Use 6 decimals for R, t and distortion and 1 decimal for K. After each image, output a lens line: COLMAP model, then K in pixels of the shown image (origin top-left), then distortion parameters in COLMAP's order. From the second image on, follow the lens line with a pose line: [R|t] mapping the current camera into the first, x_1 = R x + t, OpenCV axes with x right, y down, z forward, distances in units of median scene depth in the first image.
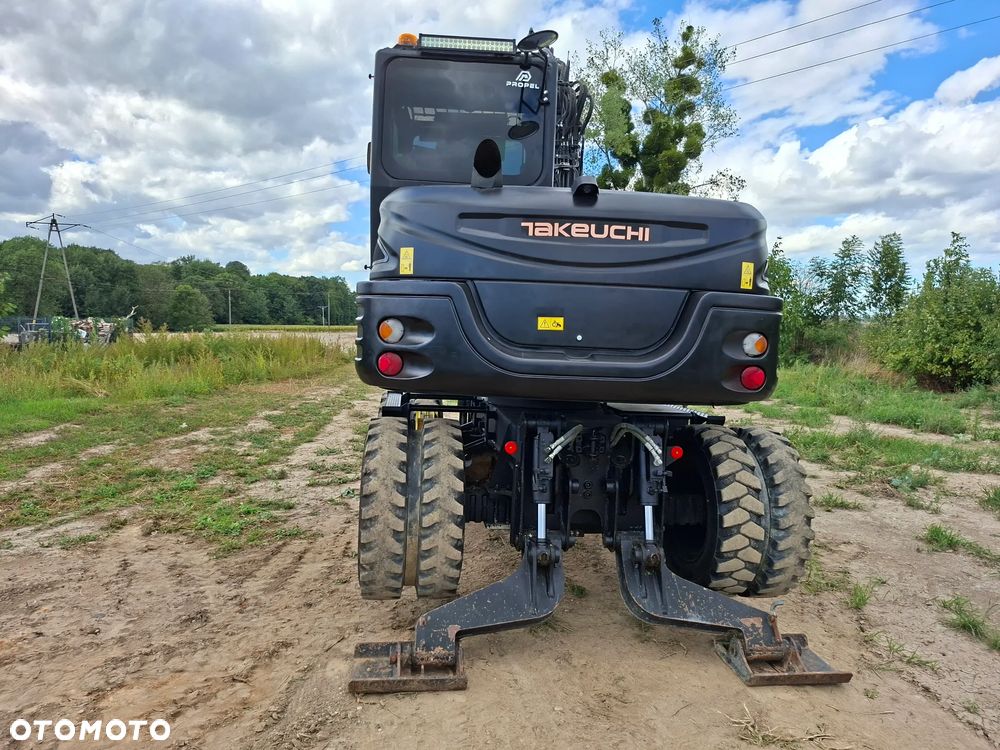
lens RADIAL K [[686.4, 0, 495.7], [0, 686.4, 369.9], [0, 0, 1]] dist [0.099067, -0.113388]
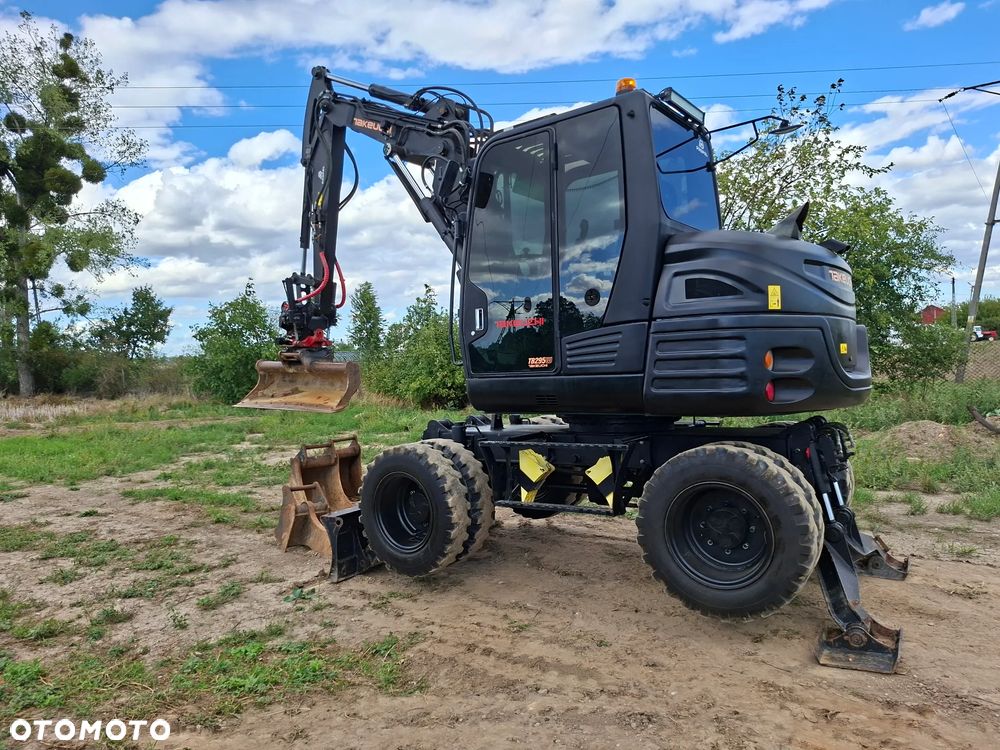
lens RADIAL K [[694.1, 0, 502.5], [0, 694.1, 385.0], [0, 0, 1]] dist [0.082222, -0.092241]
pose [[0.620670, -0.068284, 0.781093, -0.863765], [0.097997, 0.995145, 0.009126, -0.047645], [-0.777924, 0.070880, 0.624348, 0.431584]]
